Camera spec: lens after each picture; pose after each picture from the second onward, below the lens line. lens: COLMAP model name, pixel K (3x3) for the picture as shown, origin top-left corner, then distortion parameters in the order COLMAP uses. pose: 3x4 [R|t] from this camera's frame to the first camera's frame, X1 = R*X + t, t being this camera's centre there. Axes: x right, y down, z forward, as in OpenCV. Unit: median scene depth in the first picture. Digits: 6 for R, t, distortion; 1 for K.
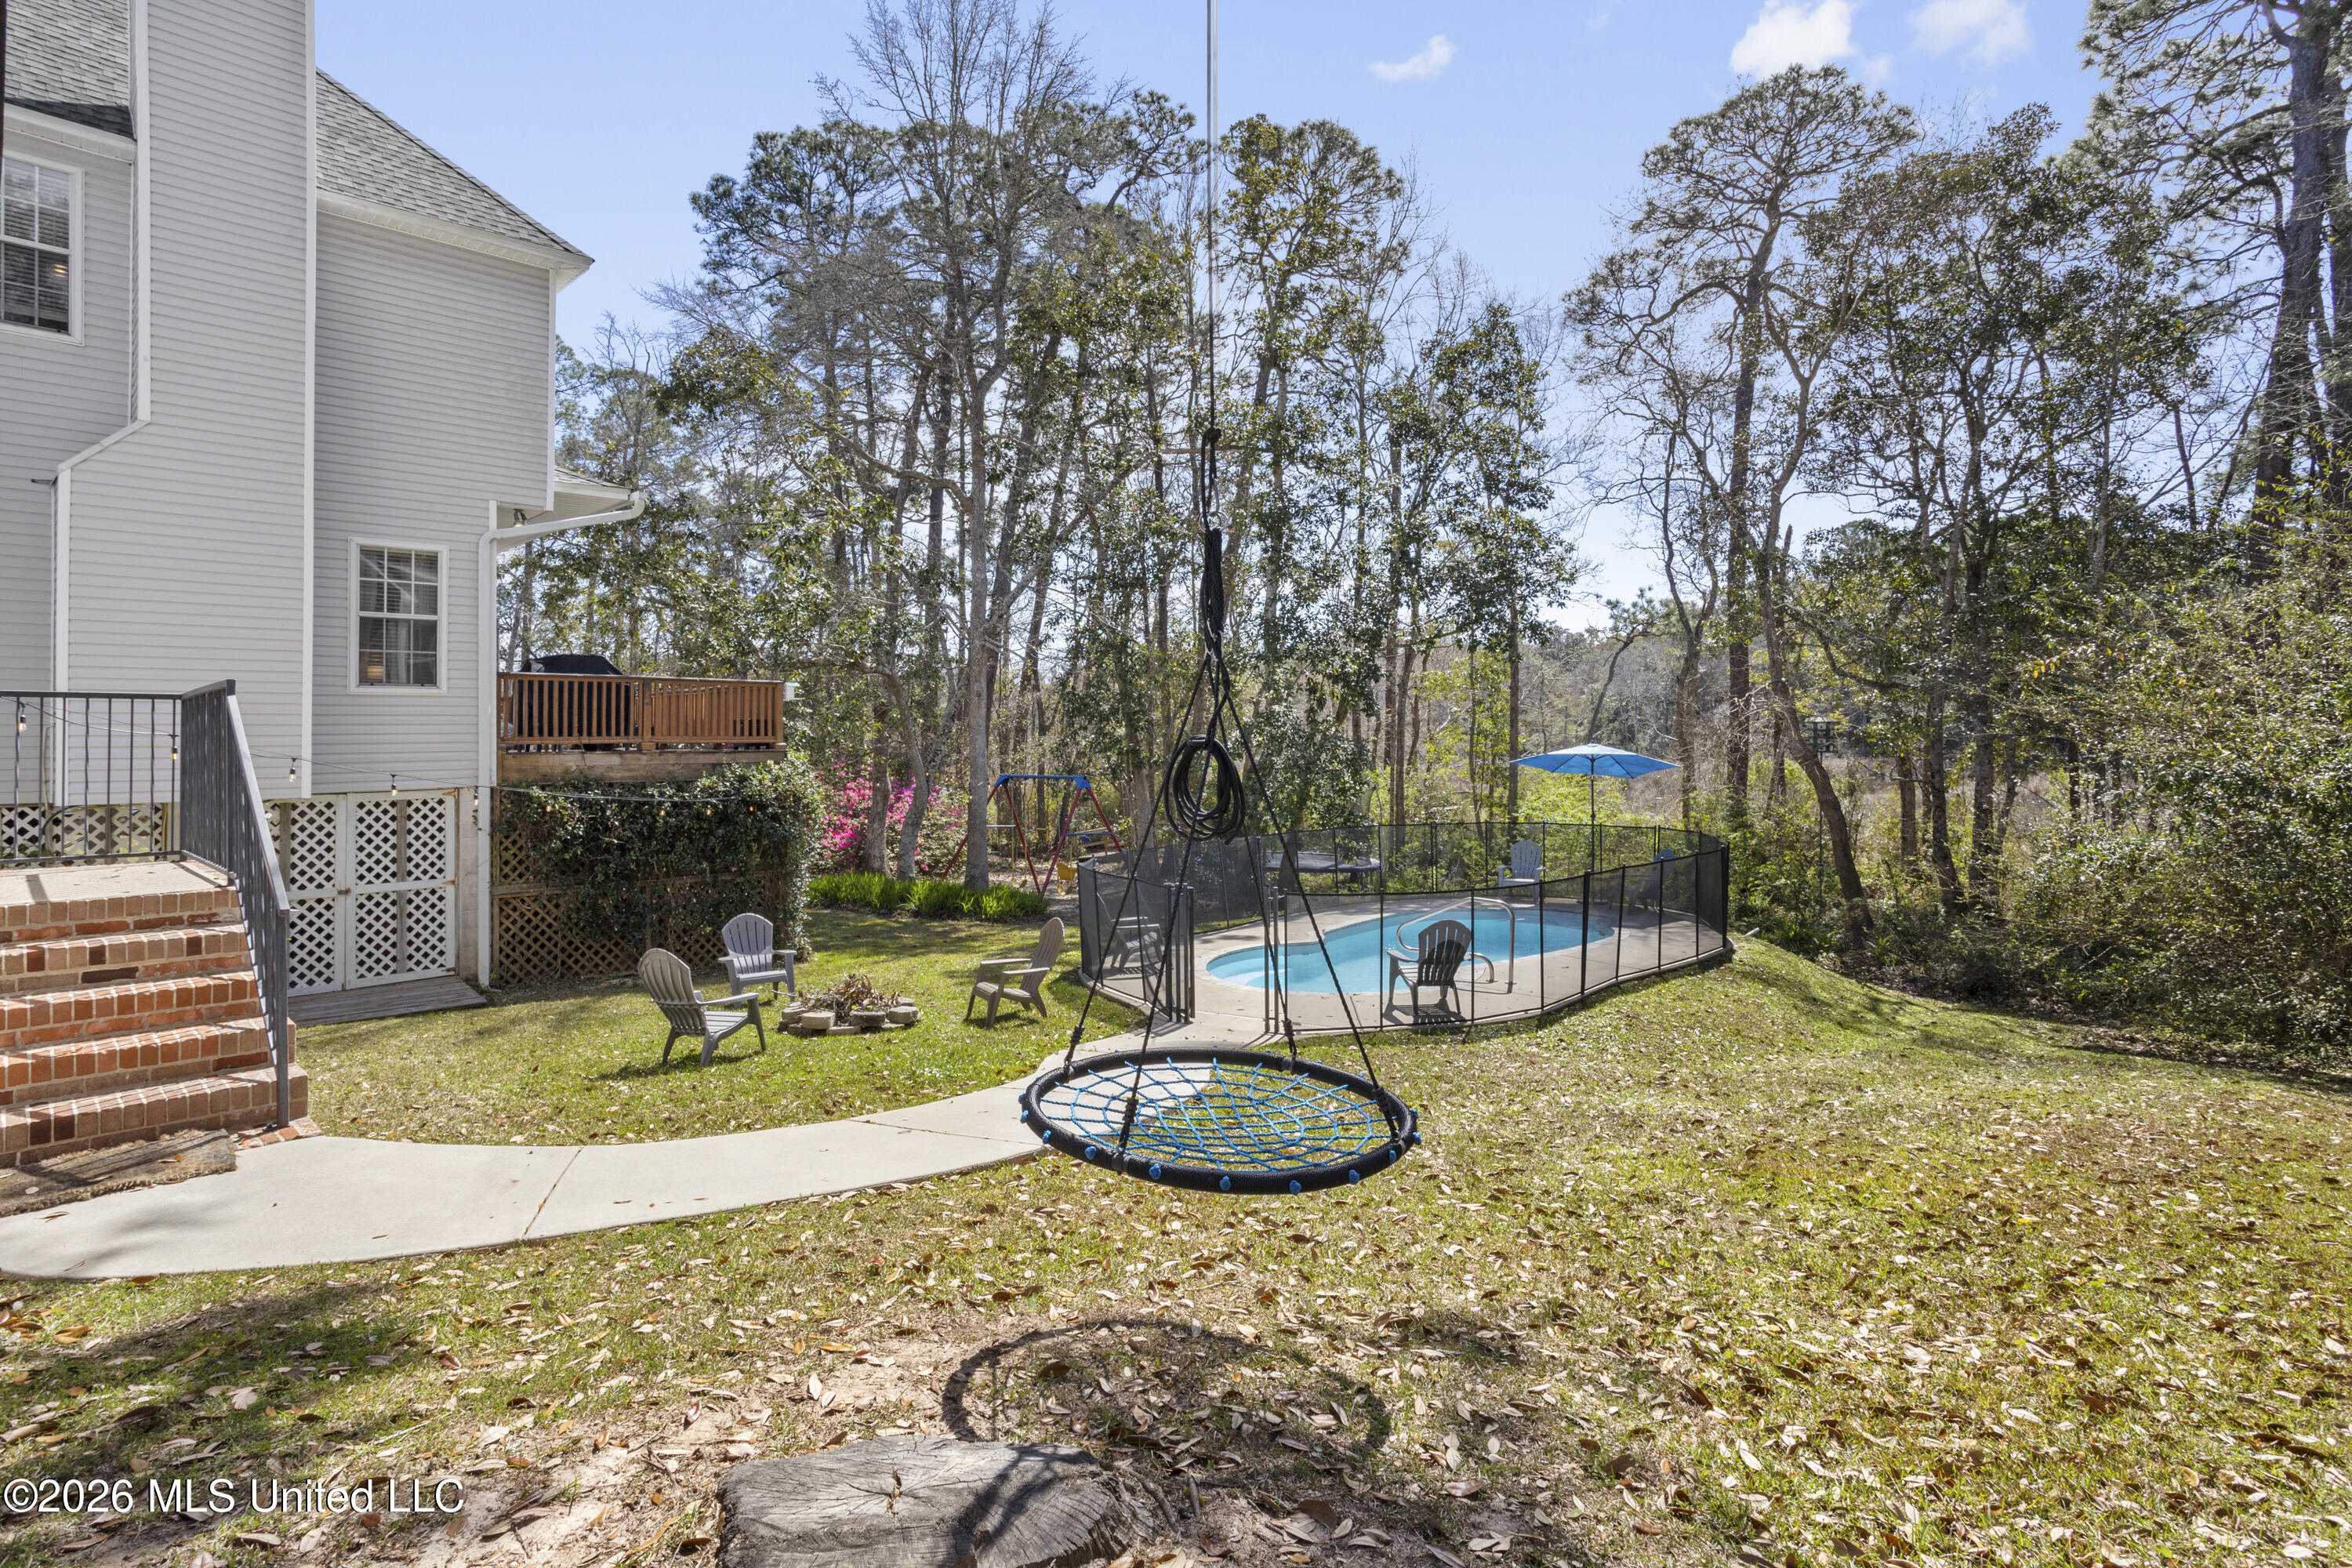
lens RADIAL K [[1176.4, 0, 1171.4], [0, 1176.4, 770.8], [0, 0, 1]] dist [-0.068936, 0.033007]
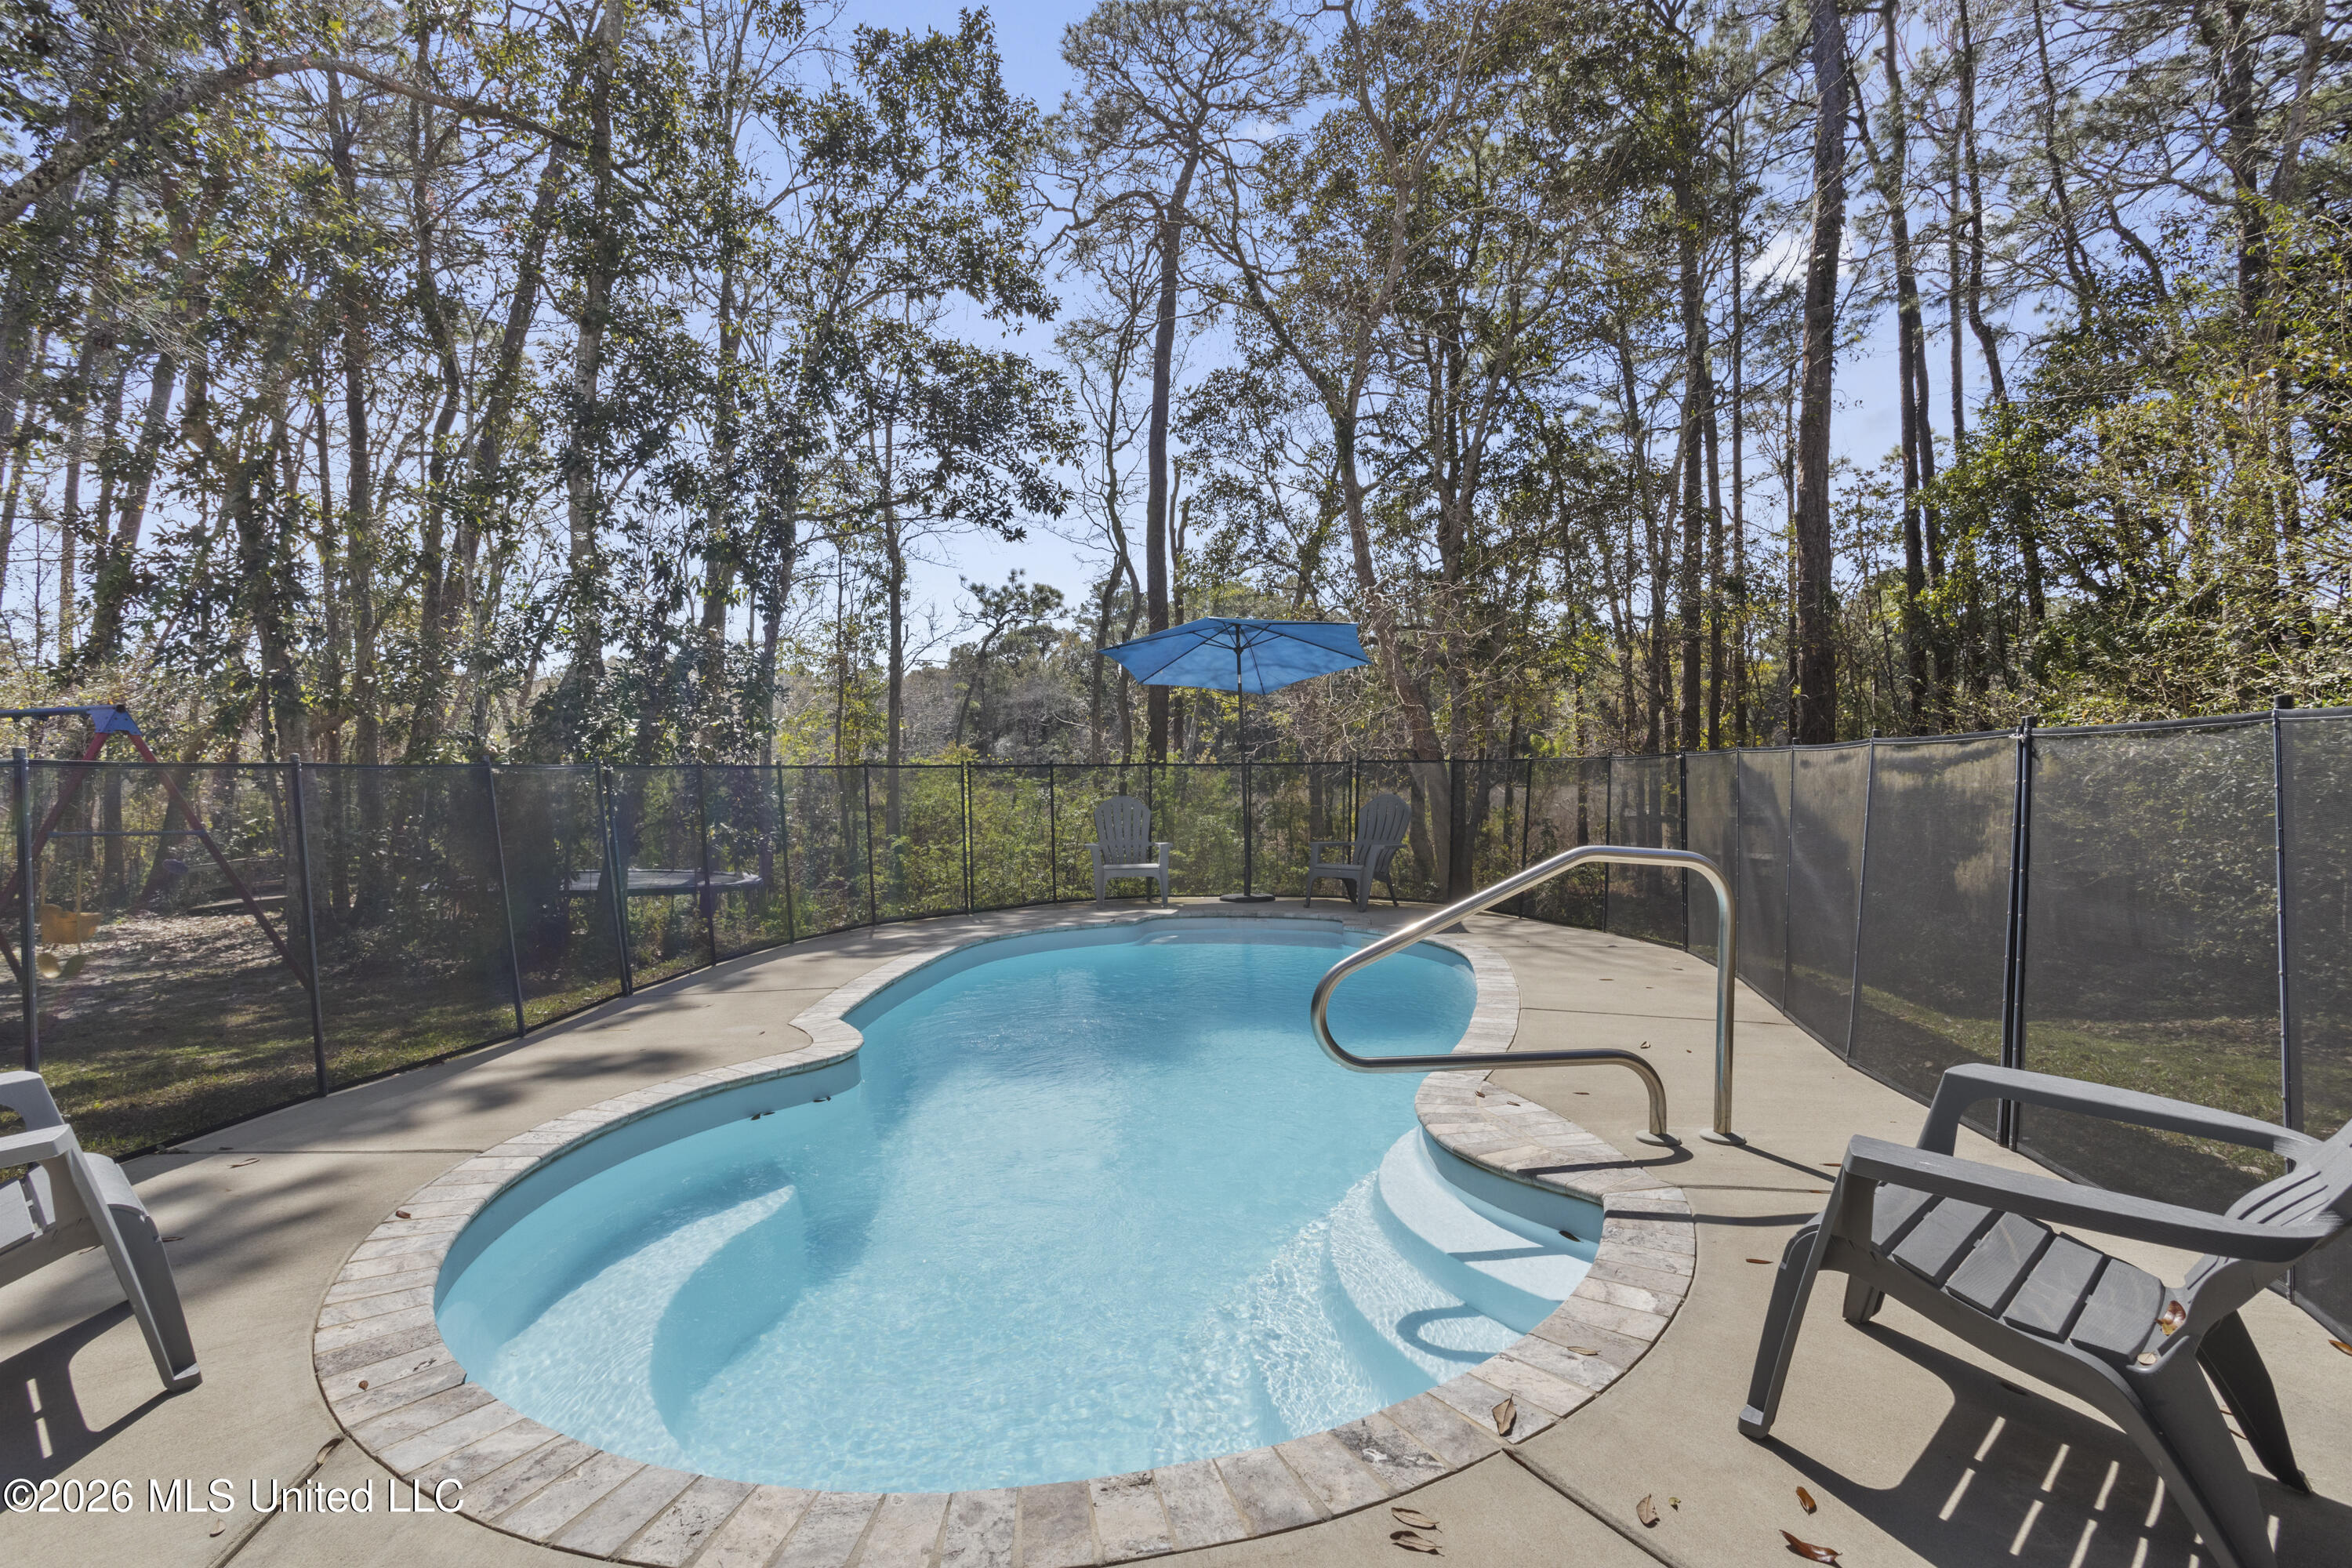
lens RADIAL K [[1132.9, 0, 1168.4], [0, 1132.9, 777.7], [0, 0, 1]] dist [-0.055838, 0.036673]
pose [[0.814227, 0.008642, 0.580482, 0.005961], [0.012505, 0.999396, -0.032419, 0.040188], [-0.580412, 0.033655, 0.813627, 0.330025]]
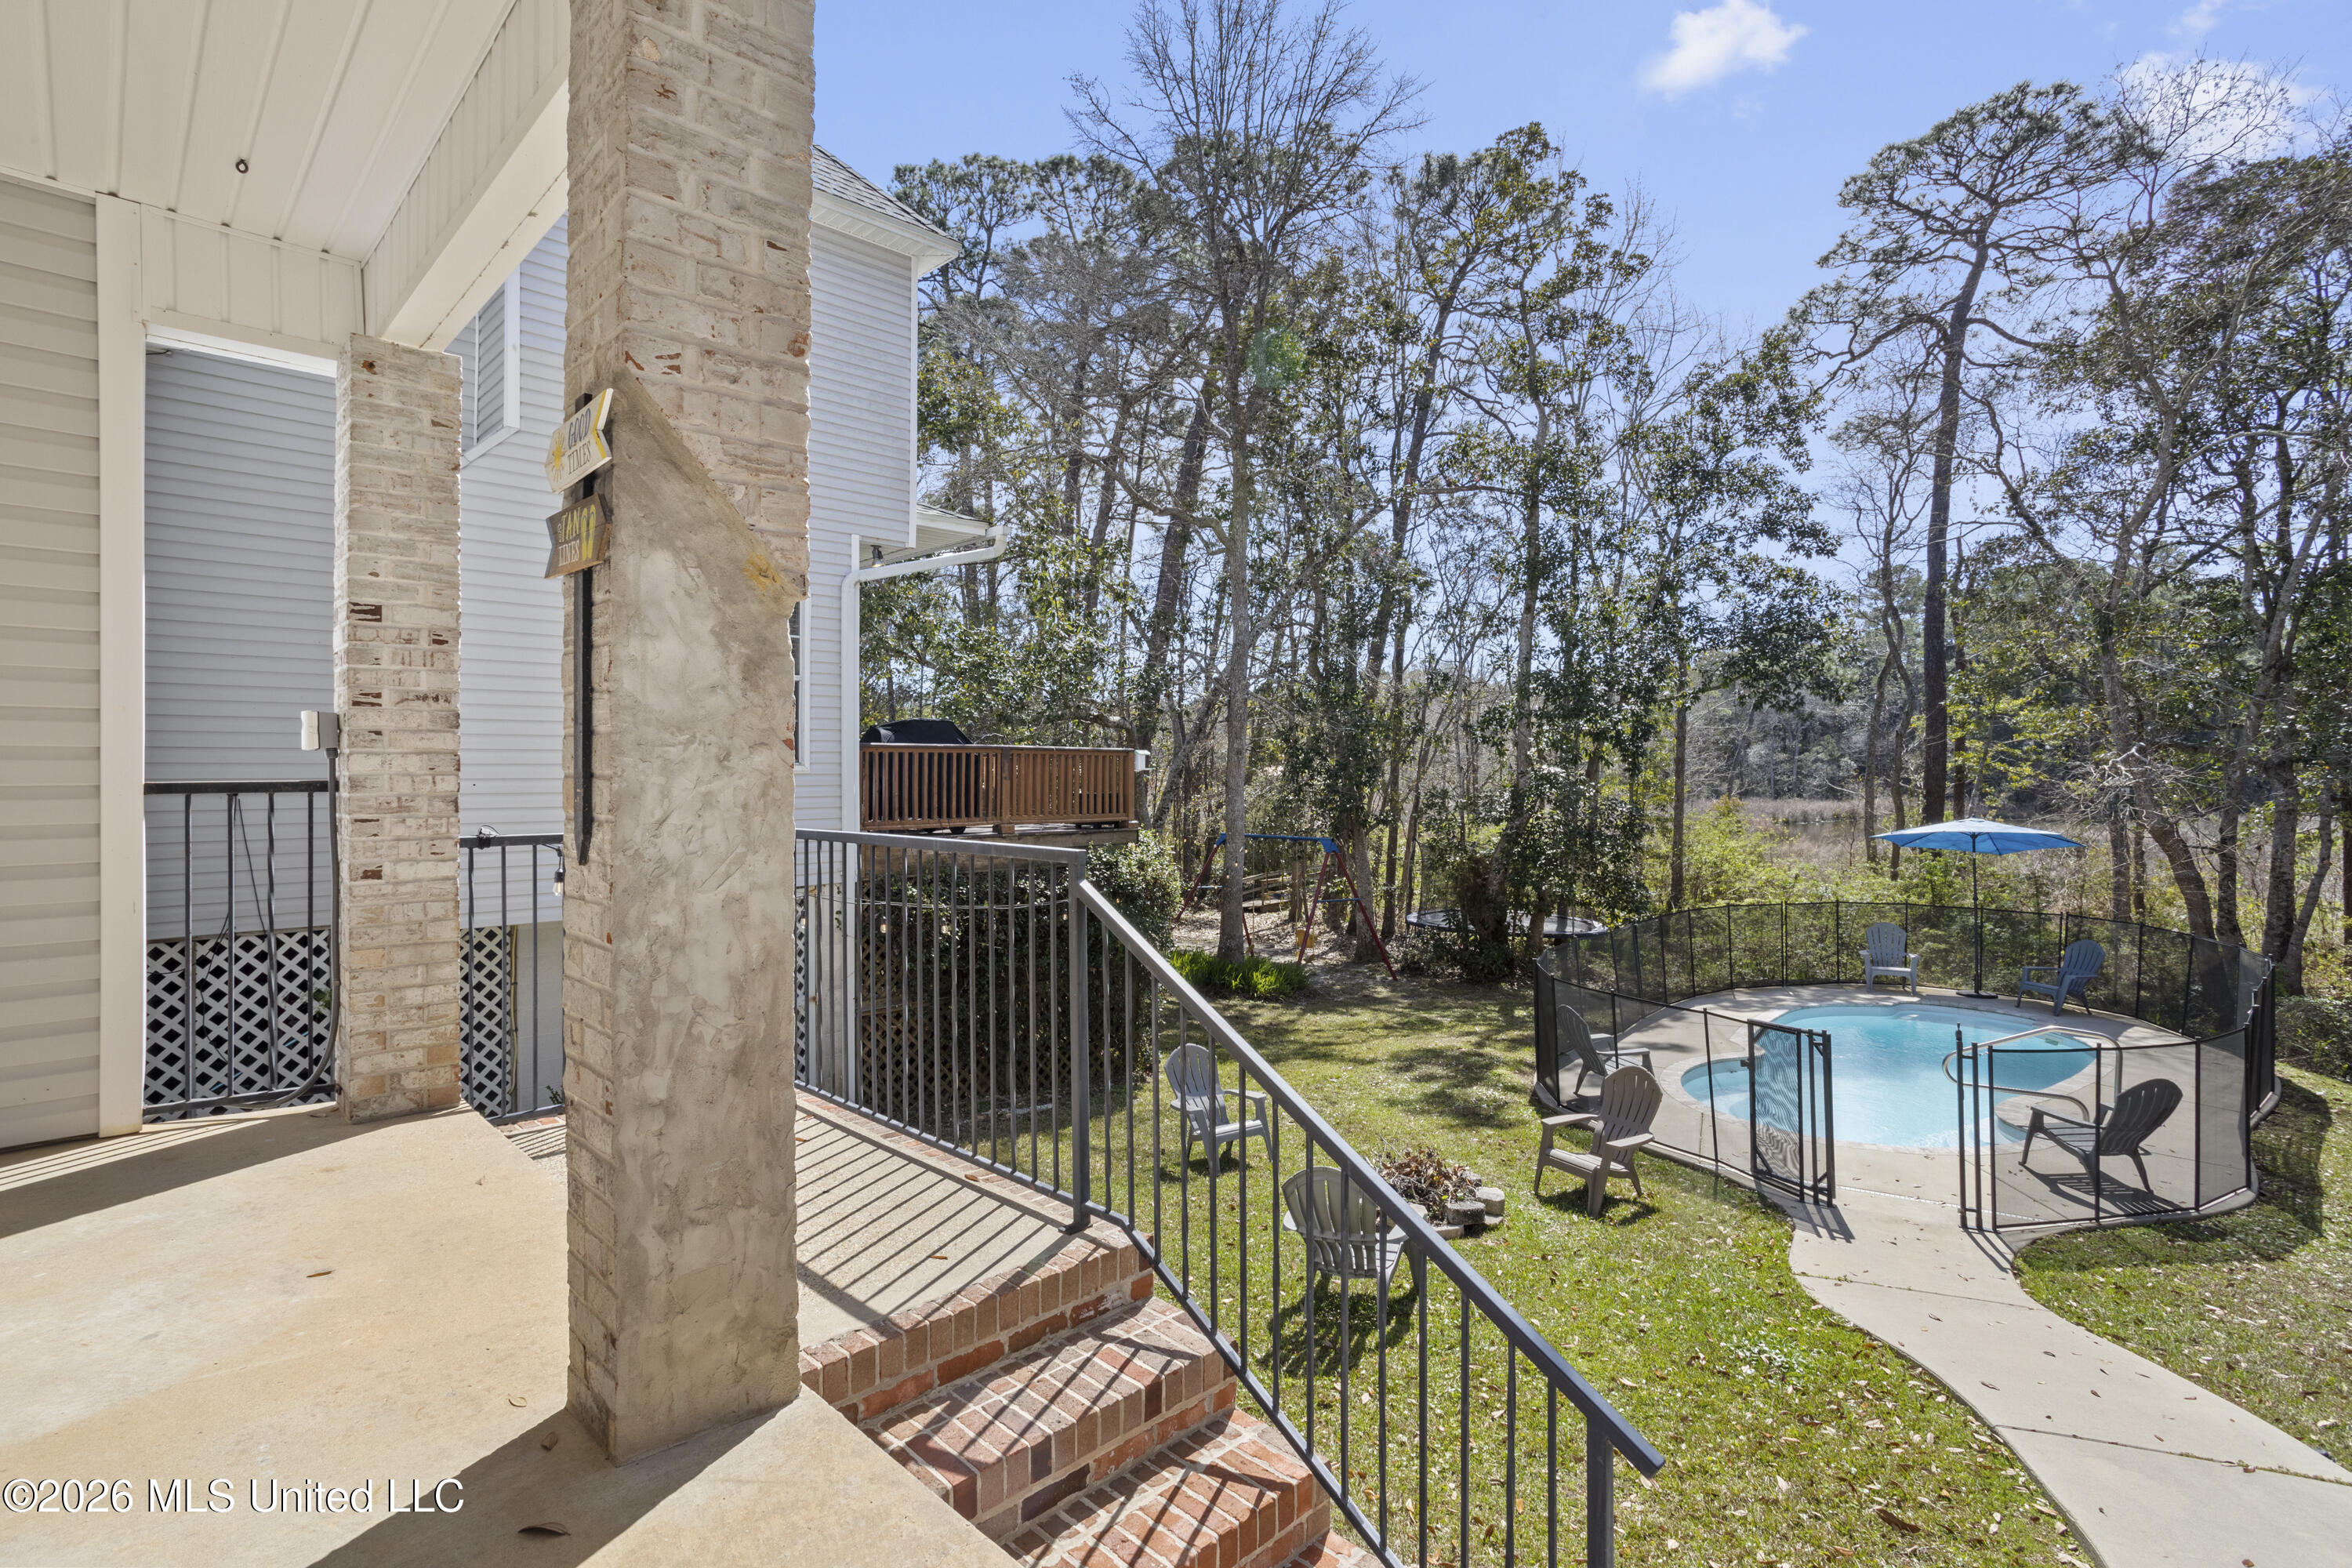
lens RADIAL K [[1132.9, 0, 1168.4], [0, 1132.9, 777.7], [0, 0, 1]] dist [-0.055838, 0.036673]
pose [[0.999906, 0.006130, -0.012262, -0.143249], [-0.006401, 0.999734, -0.022170, -0.017836], [0.012123, 0.022247, 0.999679, 0.080648]]
